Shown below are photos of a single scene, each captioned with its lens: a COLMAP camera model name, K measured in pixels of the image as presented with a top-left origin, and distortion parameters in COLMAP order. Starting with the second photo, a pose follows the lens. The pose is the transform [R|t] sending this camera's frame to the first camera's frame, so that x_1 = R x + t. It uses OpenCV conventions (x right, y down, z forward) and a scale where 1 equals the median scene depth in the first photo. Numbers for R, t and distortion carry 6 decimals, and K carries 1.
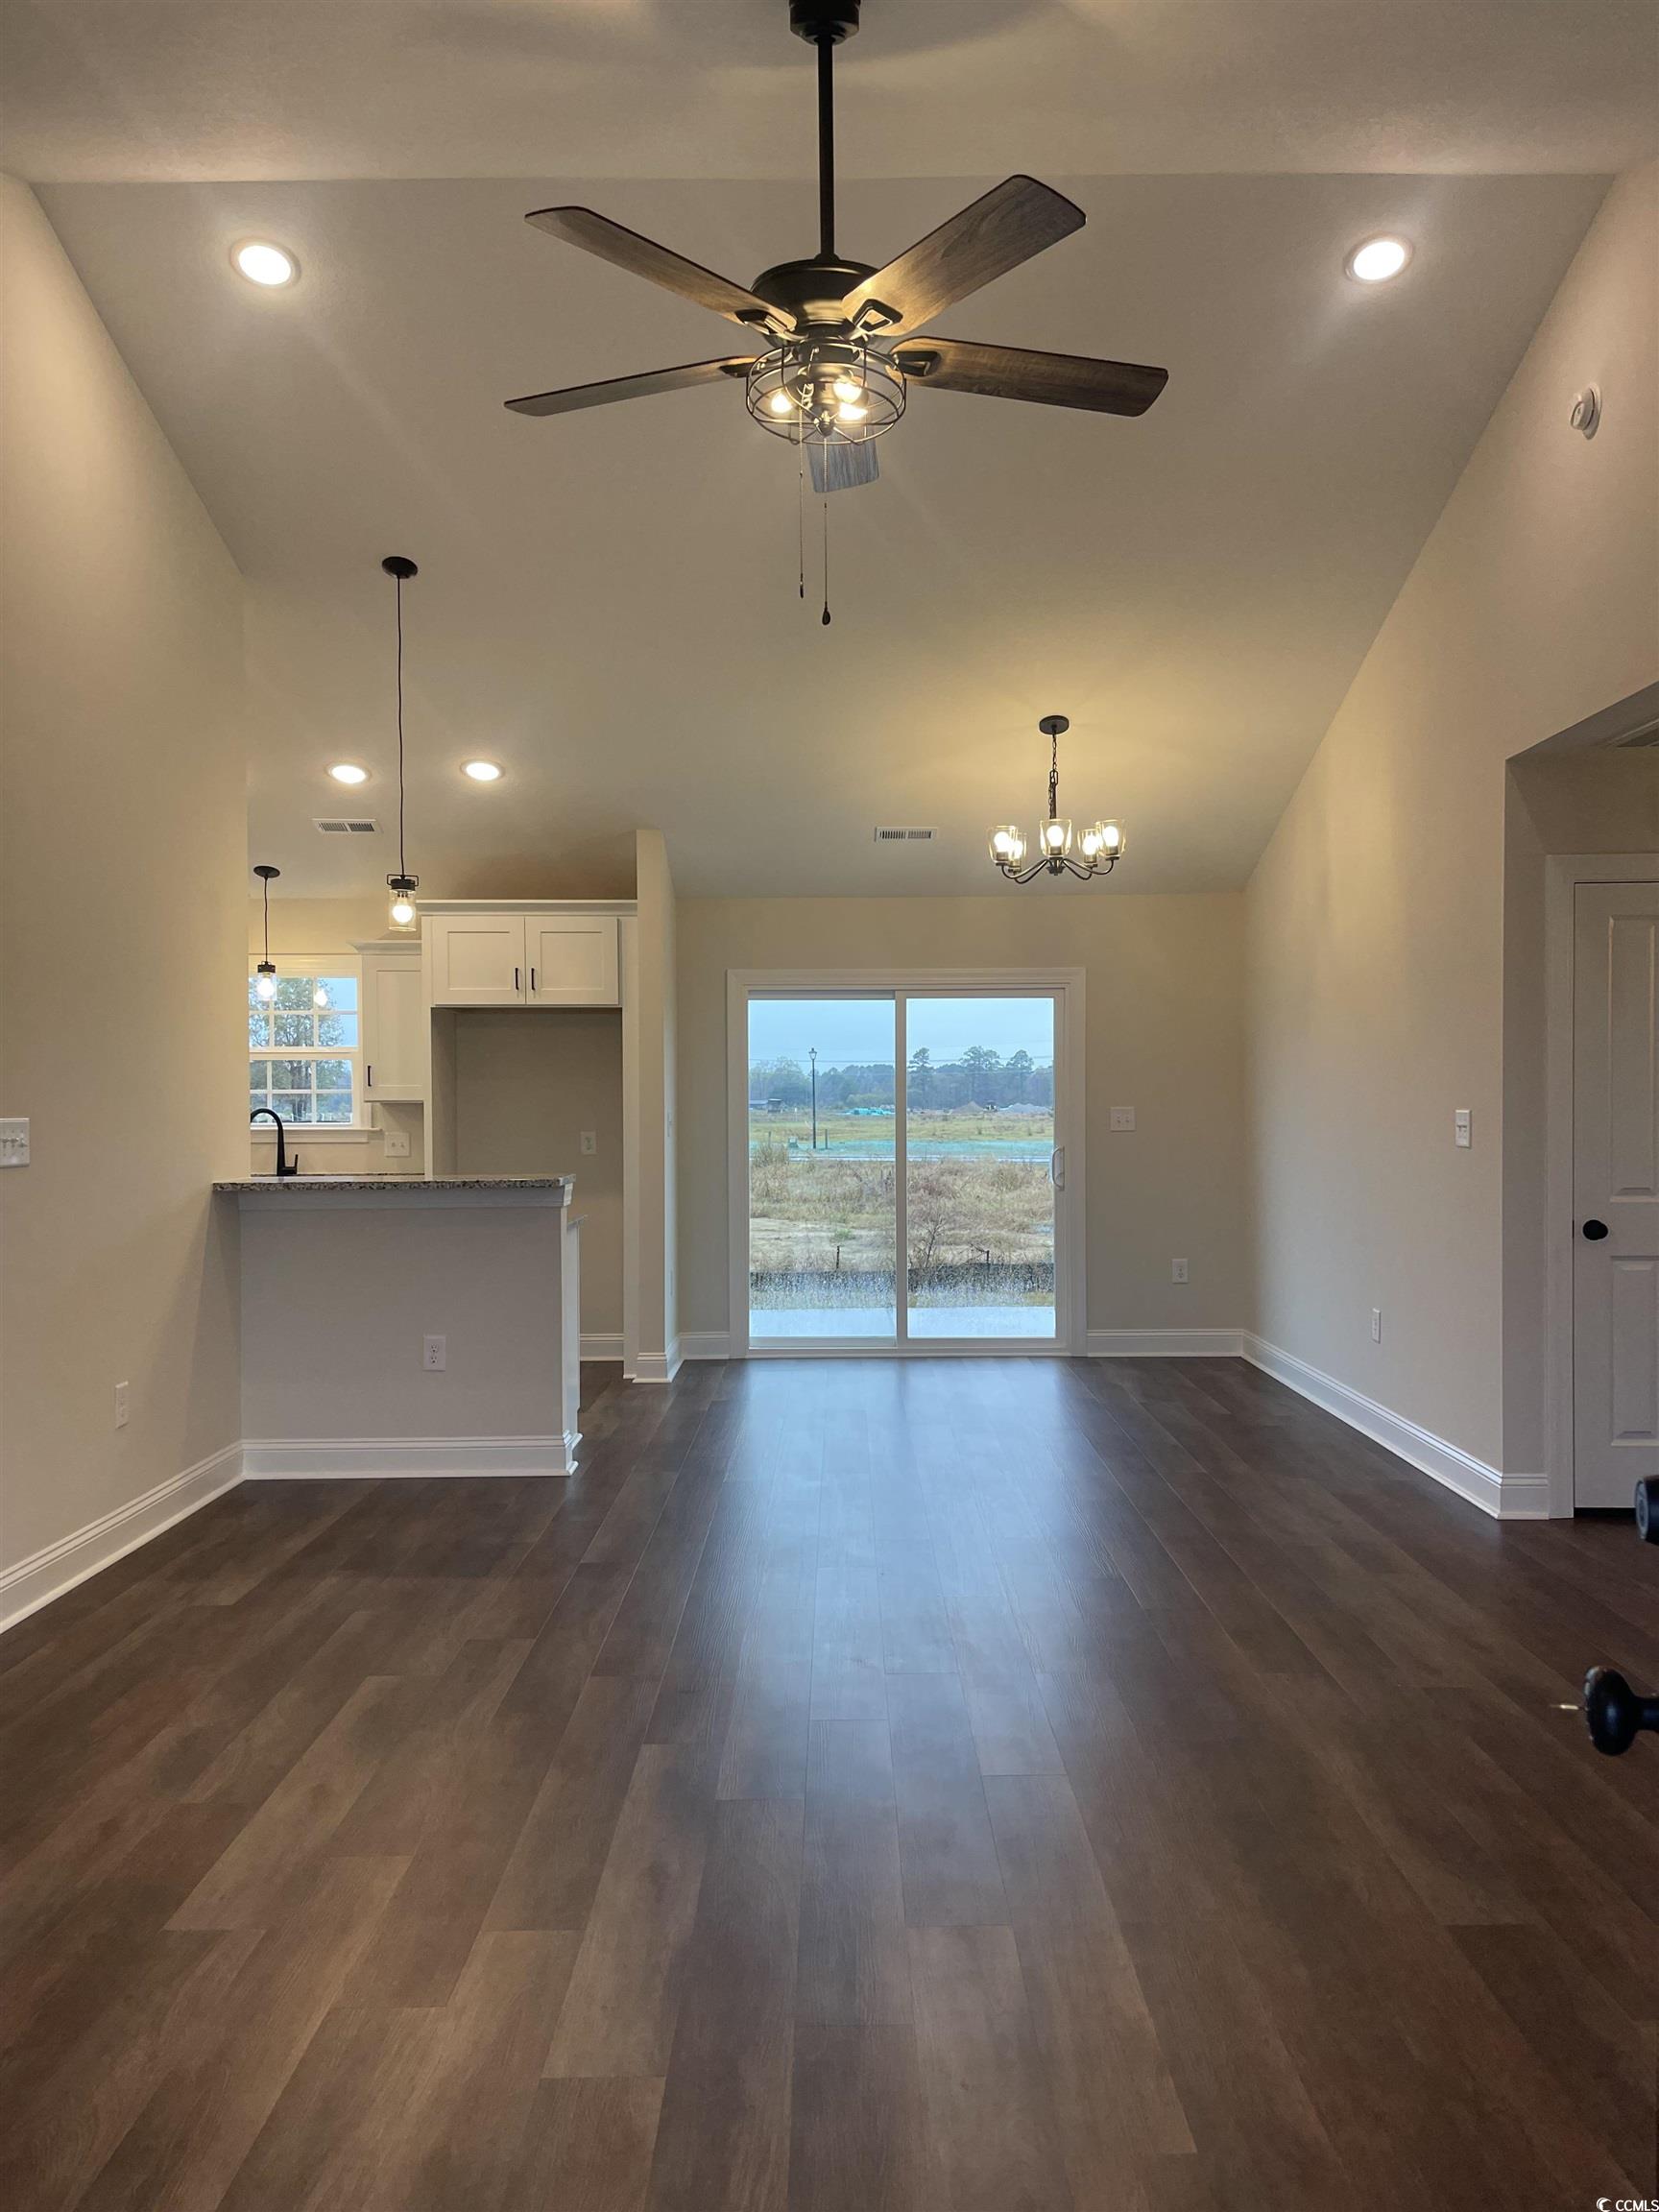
lens RADIAL K [[1668.1, 0, 839.5], [0, 1668.1, 1117.7], [0, 0, 1]] dist [0.053029, -0.049287]
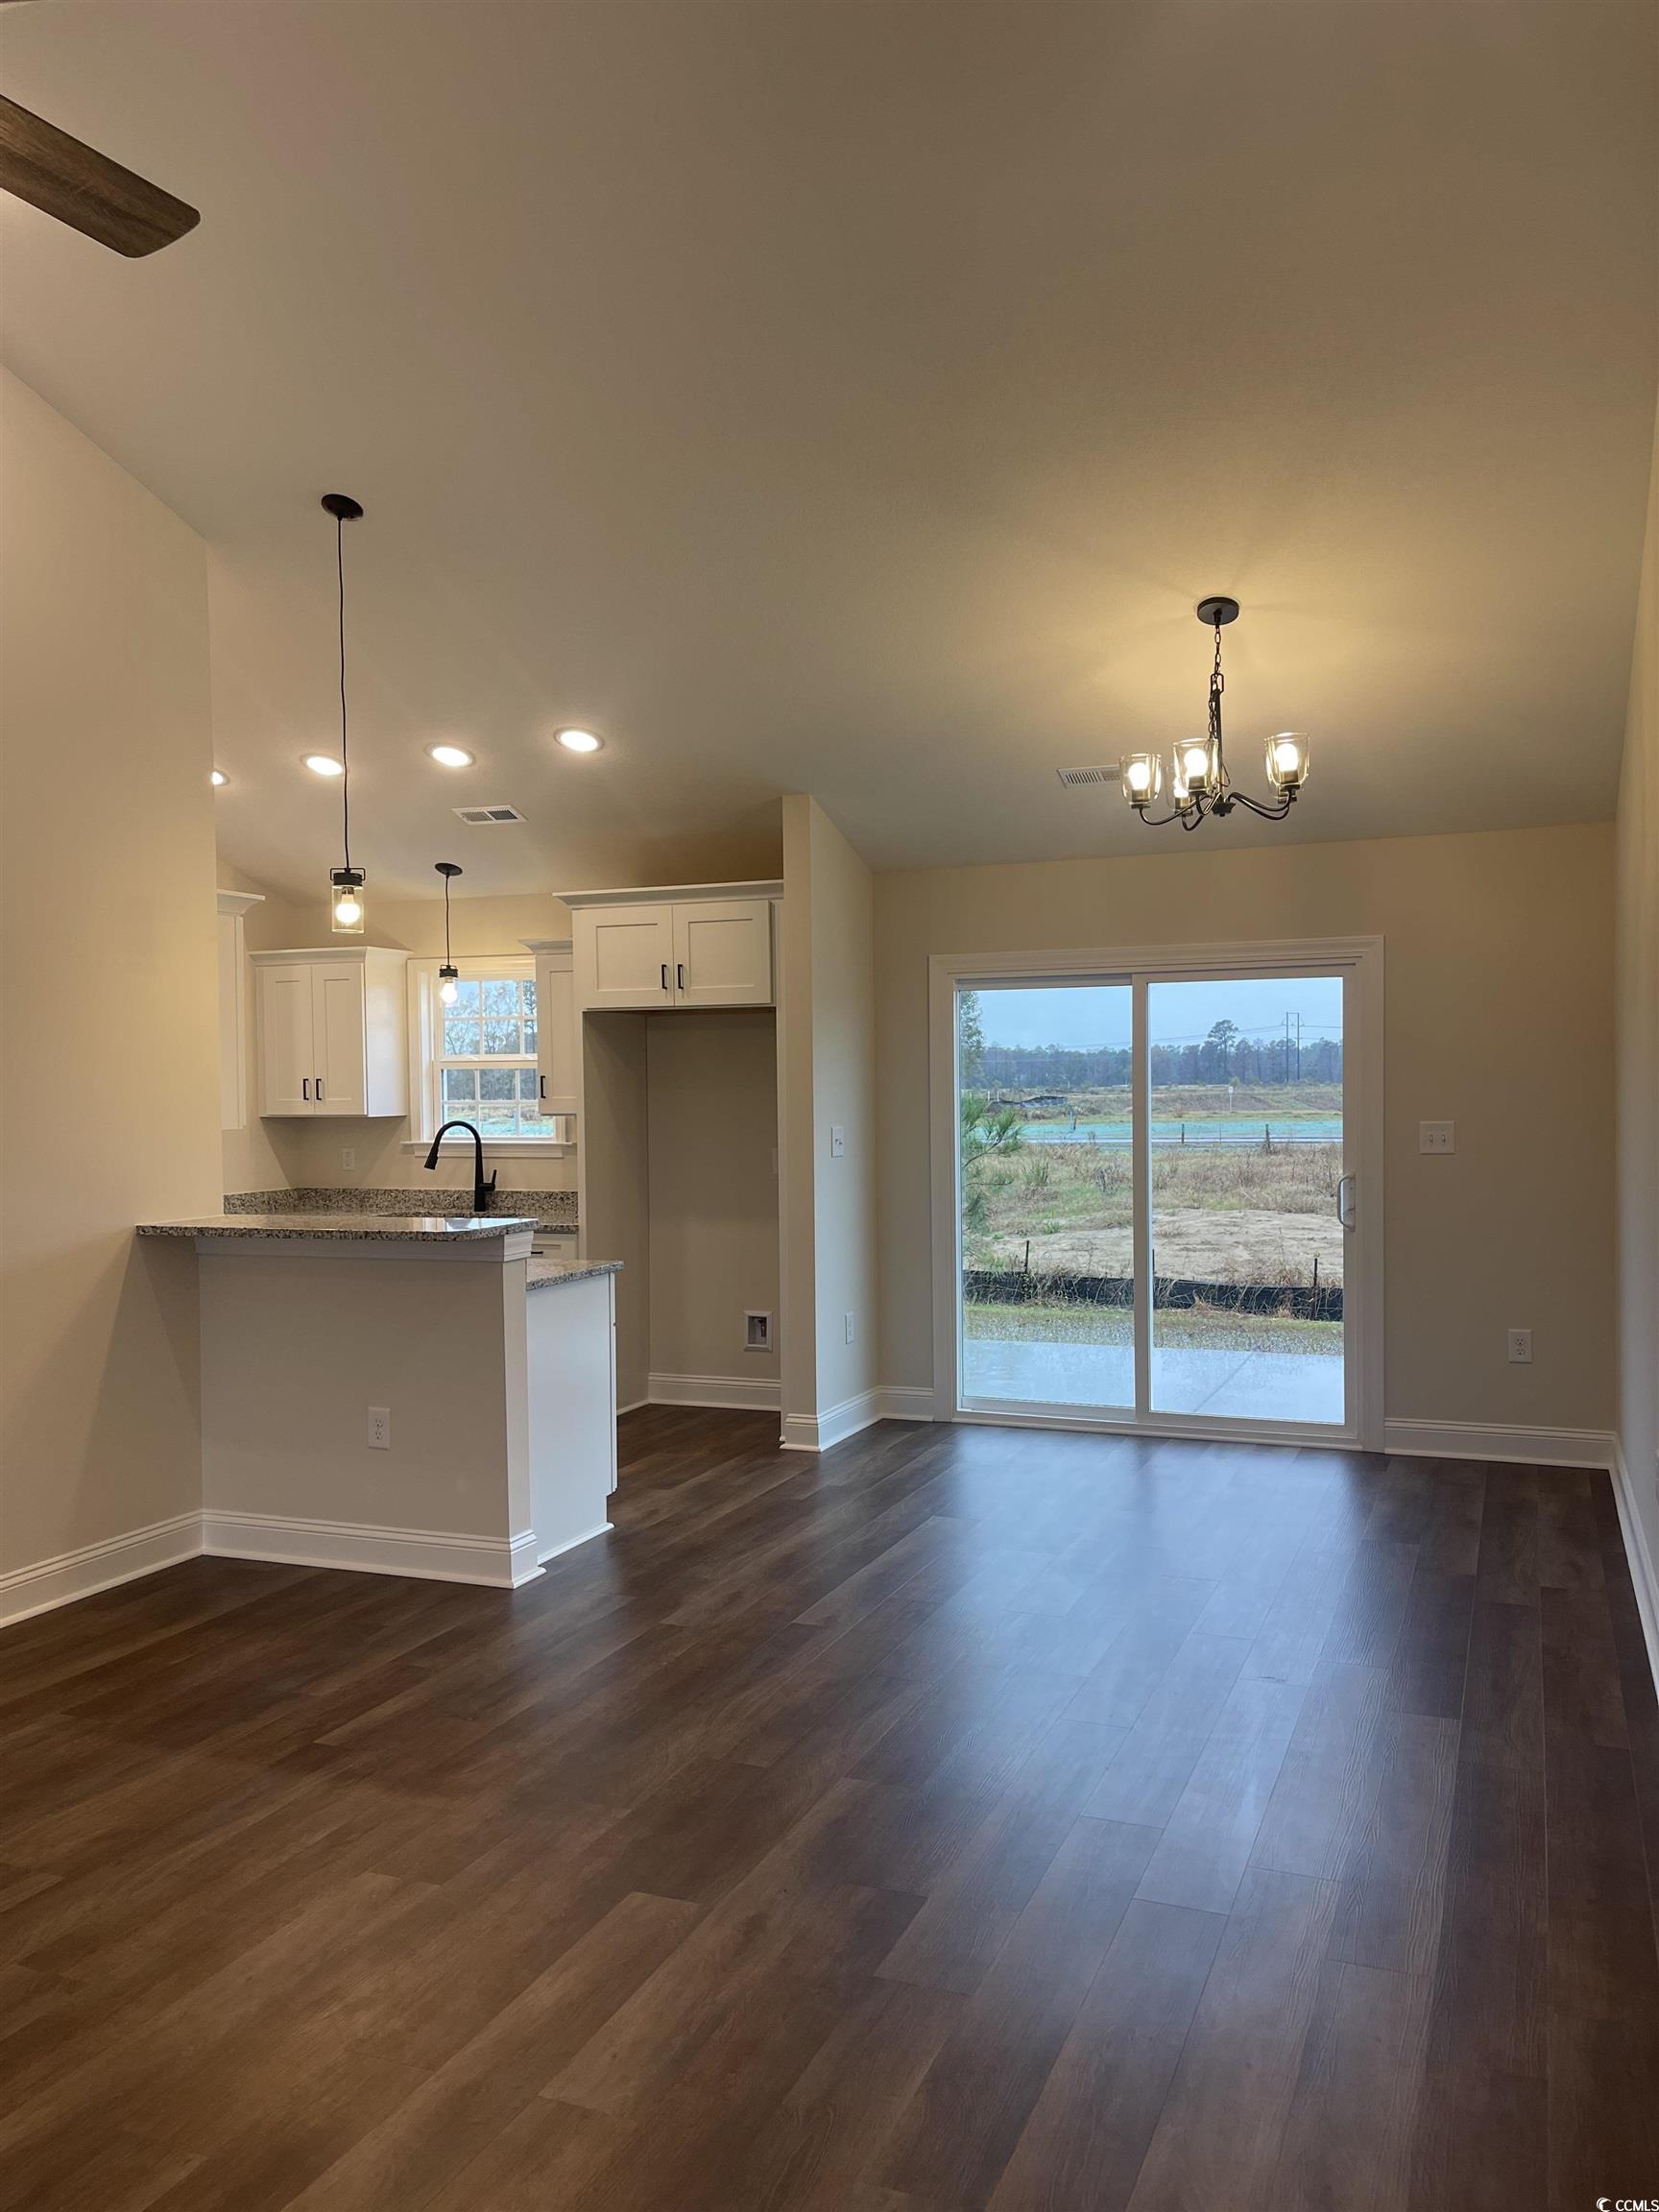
lens RADIAL K [[1668.1, 0, 838.2], [0, 1668.1, 1116.9], [0, 0, 1]] dist [0.053029, -0.049287]
pose [[0.925023, 0.001795, -0.379907, 0.222360], [0.003748, 0.999897, 0.013852, -0.021239], [0.379893, -0.014237, 0.924921, 0.224007]]
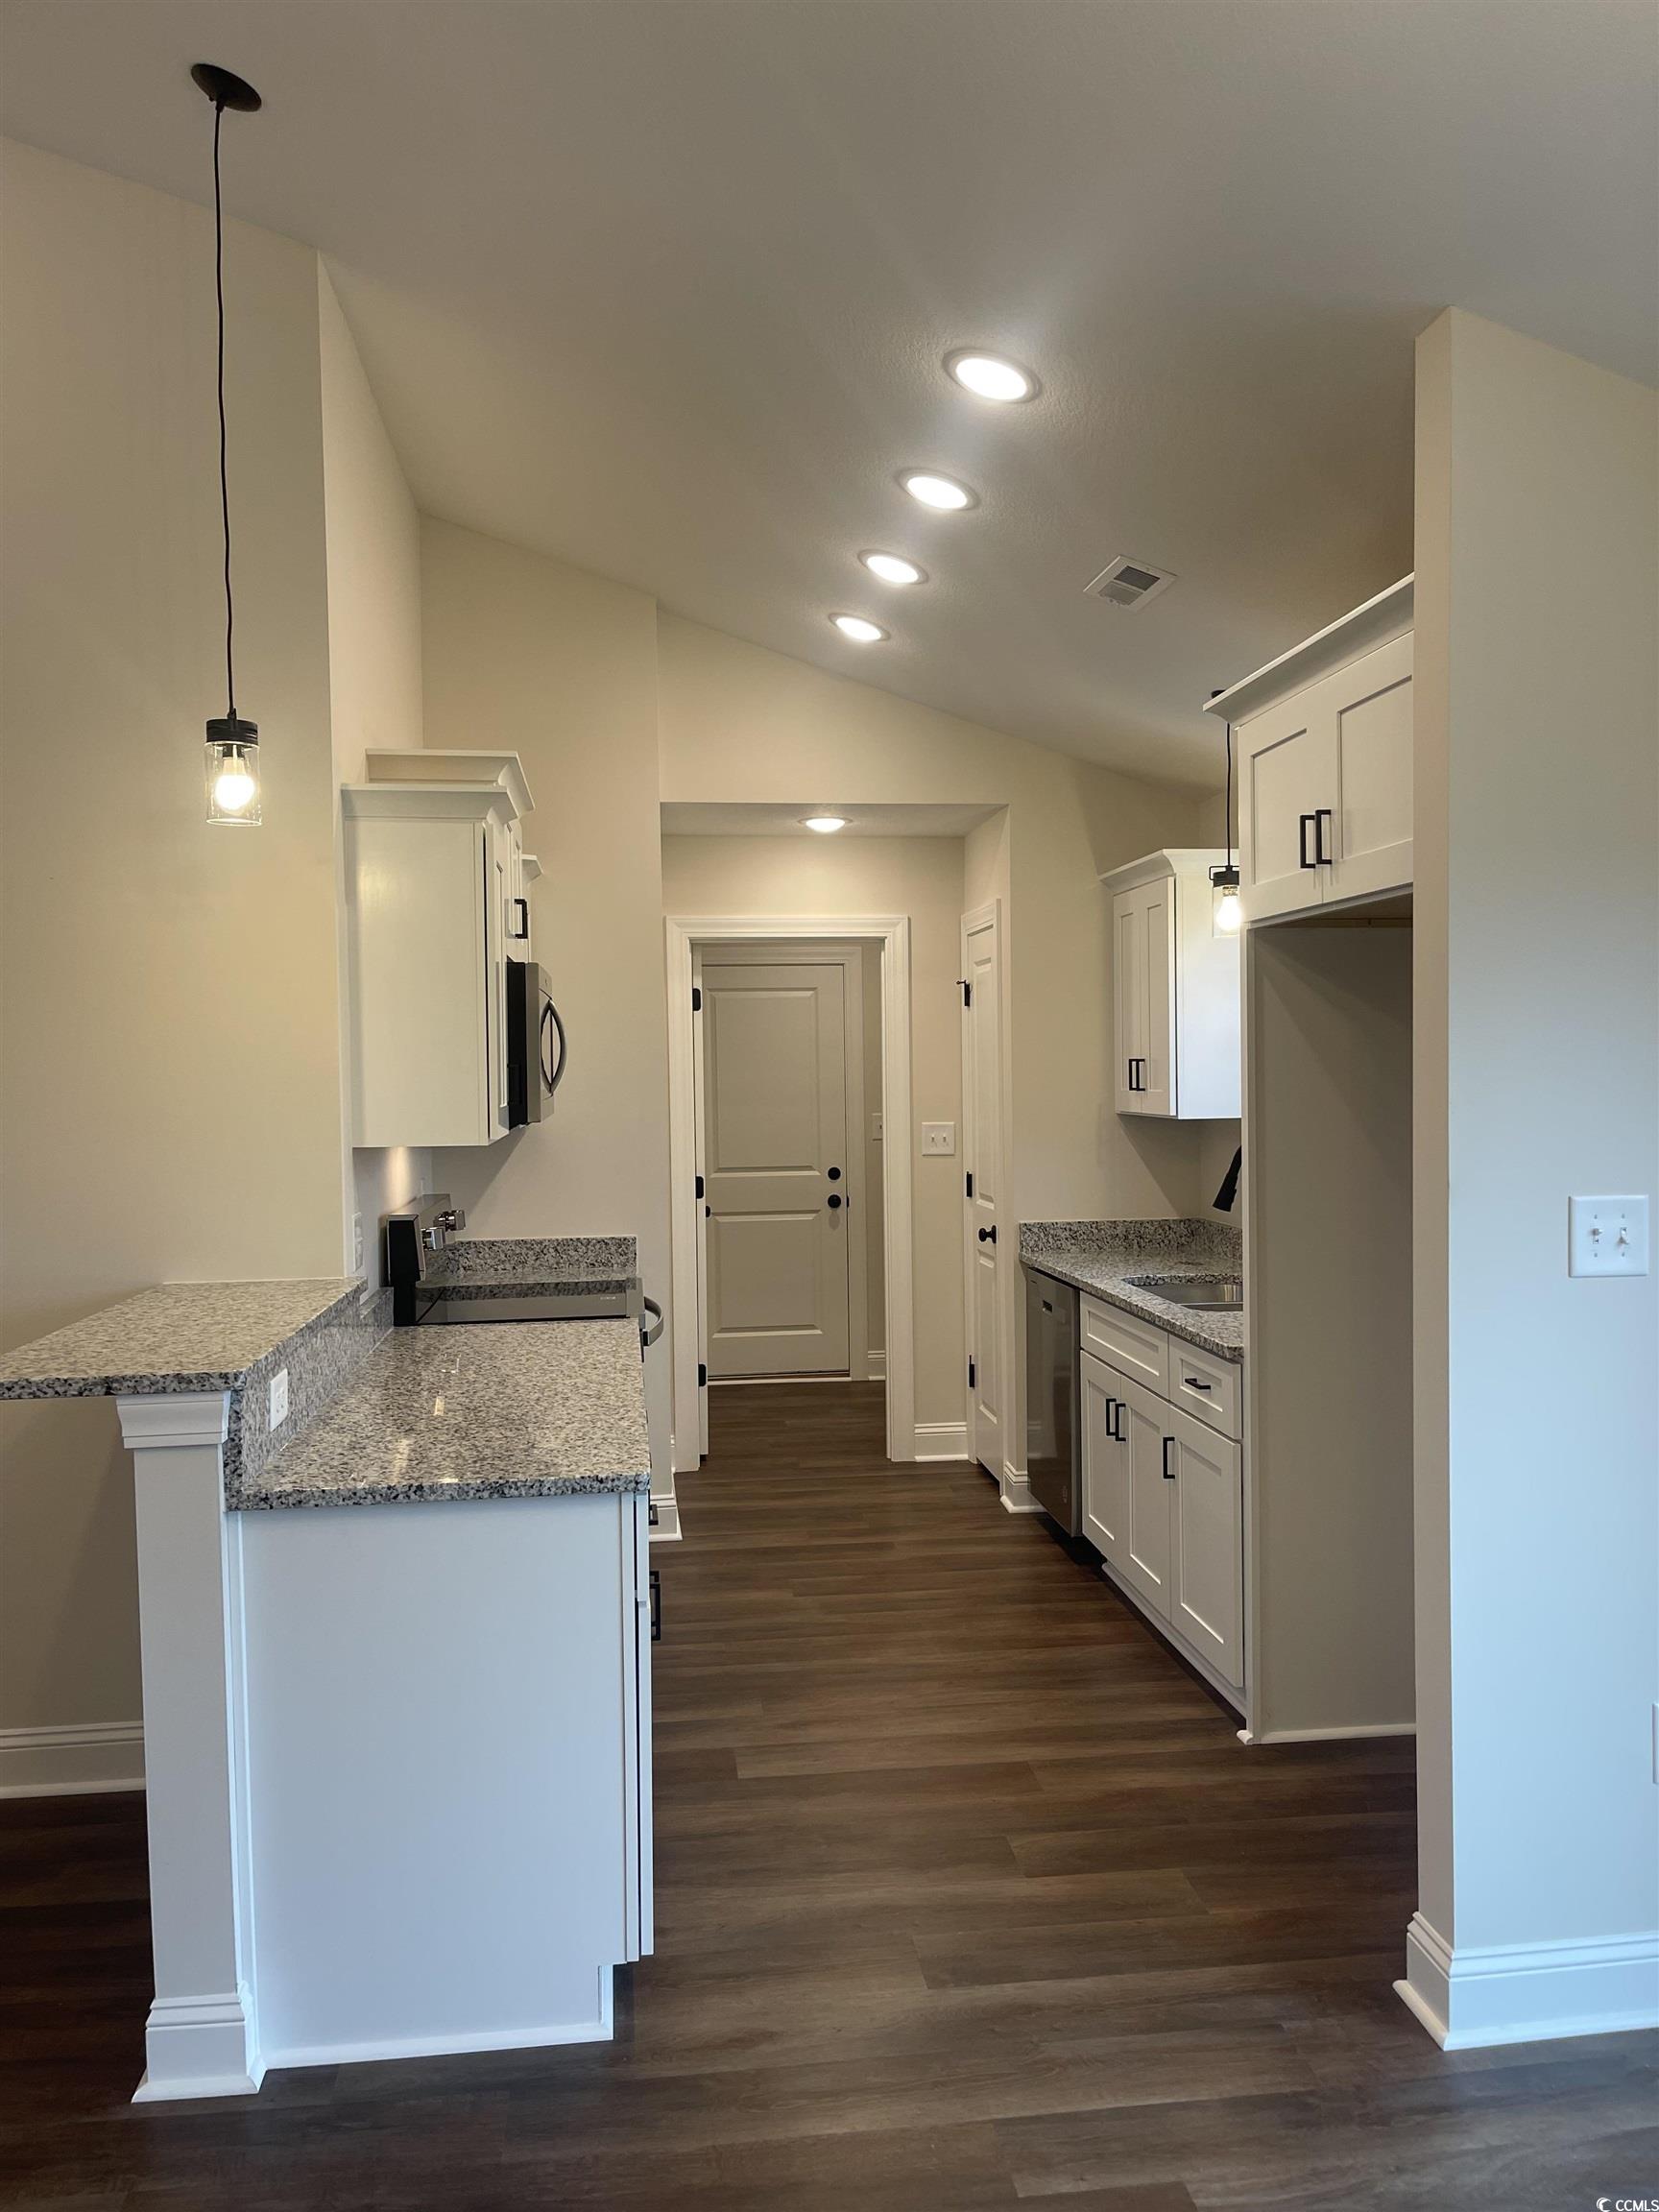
lens RADIAL K [[1668.1, 0, 835.6], [0, 1668.1, 1113.9], [0, 0, 1]] dist [0.053029, -0.049287]
pose [[0.123545, 0.030615, -0.991867, 0.195557], [0.002754, 0.999510, 0.031194, -0.030239], [0.992335, -0.006585, 0.123400, 0.831784]]
